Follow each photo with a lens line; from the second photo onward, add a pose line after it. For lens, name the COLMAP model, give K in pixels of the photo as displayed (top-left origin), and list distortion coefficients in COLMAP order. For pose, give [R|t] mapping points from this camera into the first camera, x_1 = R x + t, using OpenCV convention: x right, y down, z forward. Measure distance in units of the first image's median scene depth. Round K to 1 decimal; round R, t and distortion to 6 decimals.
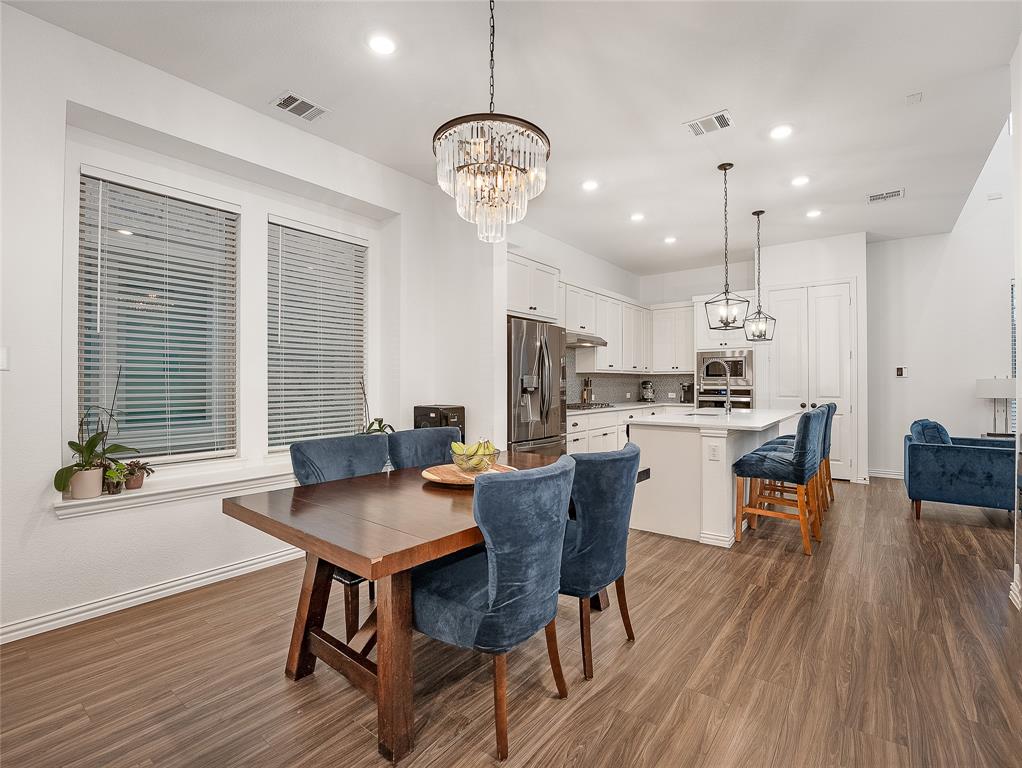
lens RADIAL K [[484.5, 0, 511.9], [0, 484.5, 380.1], [0, 0, 1]] dist [0.016656, 0.000196]
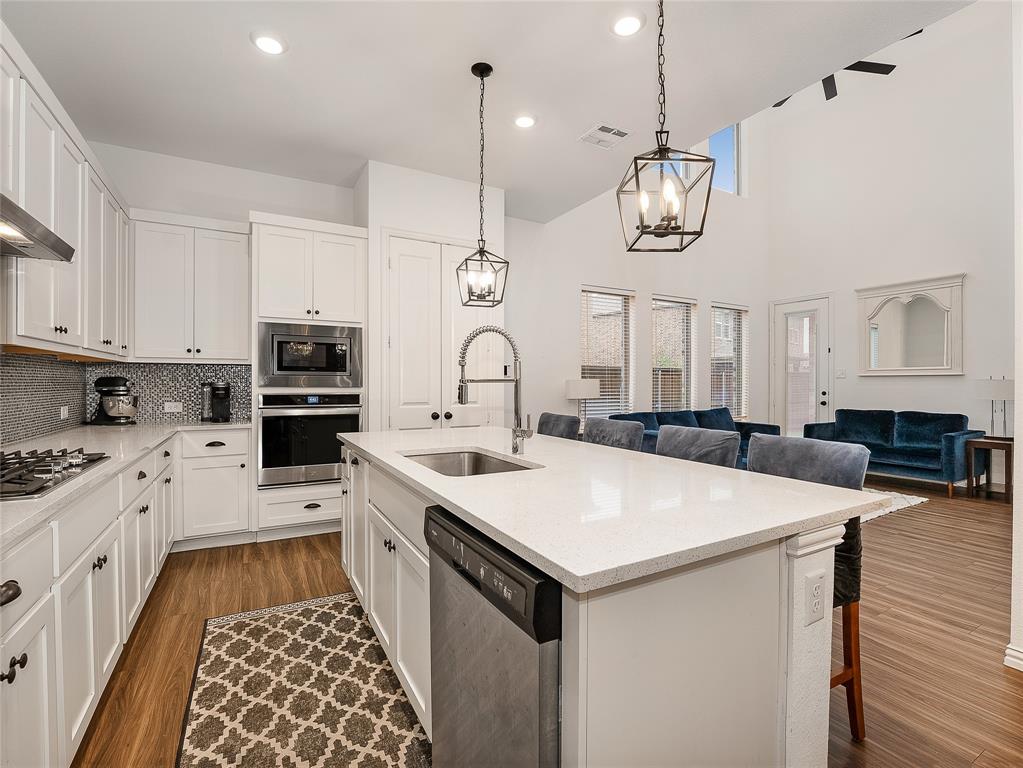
lens RADIAL K [[485.0, 0, 511.1], [0, 485.0, 388.7], [0, 0, 1]] dist [0.016656, 0.000196]
pose [[0.363064, 0.006809, 0.931739, 0.000823], [-0.003478, 0.999976, -0.005953, 0.014674], [-0.931758, -0.001079, 0.363079, 0.543851]]
